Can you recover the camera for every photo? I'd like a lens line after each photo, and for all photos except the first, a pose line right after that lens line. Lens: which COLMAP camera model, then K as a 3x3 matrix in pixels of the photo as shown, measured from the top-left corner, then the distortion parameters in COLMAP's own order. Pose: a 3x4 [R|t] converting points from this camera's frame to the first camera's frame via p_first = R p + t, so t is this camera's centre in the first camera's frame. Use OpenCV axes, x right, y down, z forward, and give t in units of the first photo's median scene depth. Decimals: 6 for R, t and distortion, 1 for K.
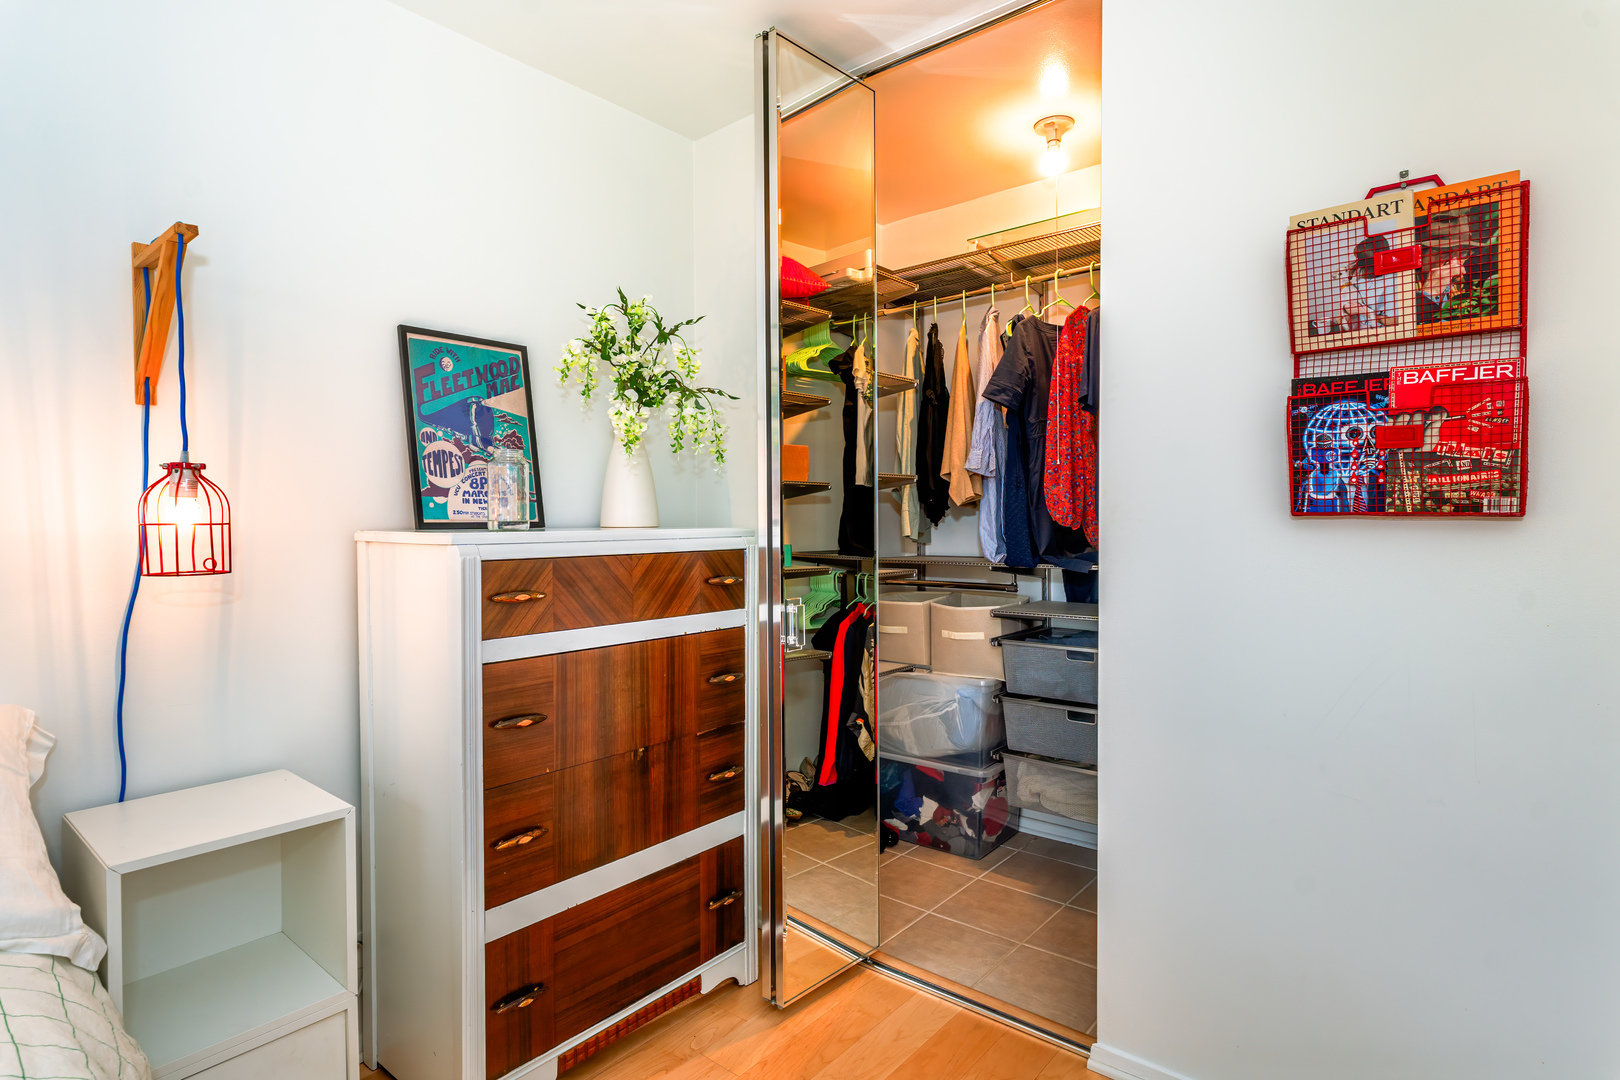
lens RADIAL K [[841.2, 0, 804.3], [0, 841.2, 538.4], [0, 0, 1]] dist [0.000230, 0.001006]
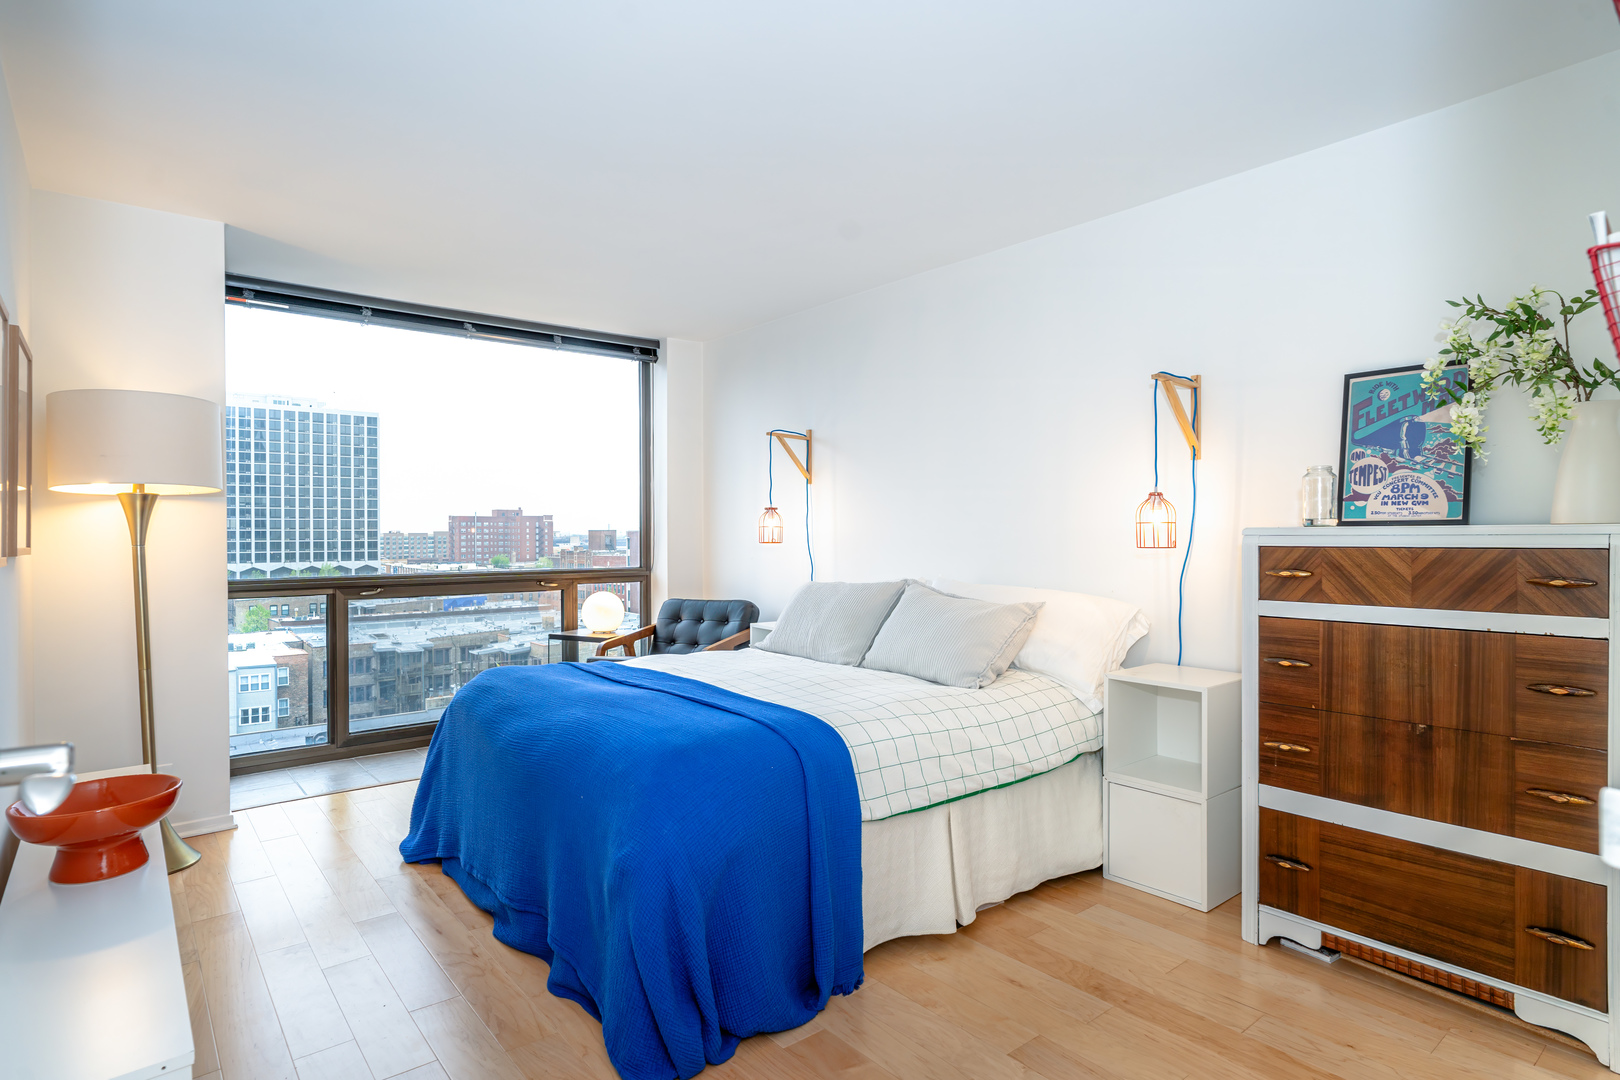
lens RADIAL K [[845.6, 0, 783.0], [0, 845.6, 537.0], [0, 0, 1]] dist [0.000840, 0.000303]
pose [[-0.195227, 0.007412, -0.980730, 1.116396], [-0.018348, 0.999769, 0.011208, 0.008253], [0.980586, 0.020182, -0.195046, 0.418375]]
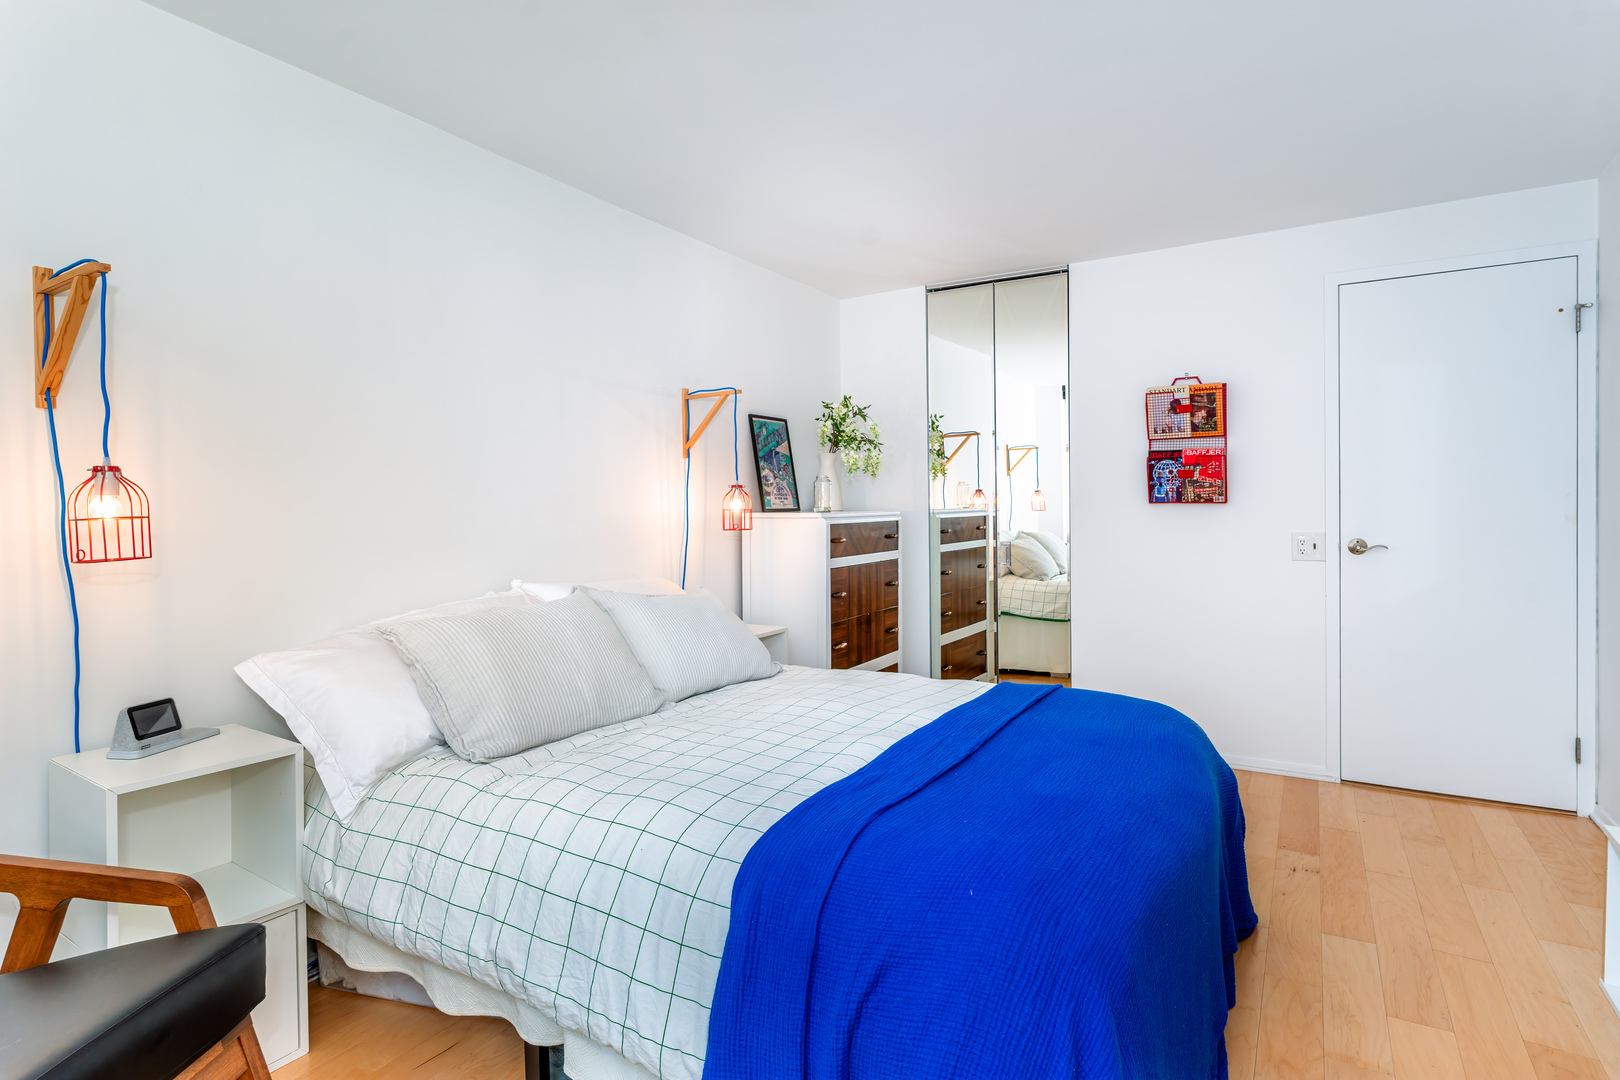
lens RADIAL K [[830.4, 0, 810.9], [0, 830.4, 515.6], [0, 0, 1]] dist [-0.002077, 0.000468]
pose [[0.987598, -0.007719, 0.156812, -0.712305], [0.010055, 0.999850, -0.014109, 0.030512], [-0.156679, 0.015511, 0.987528, -1.138863]]
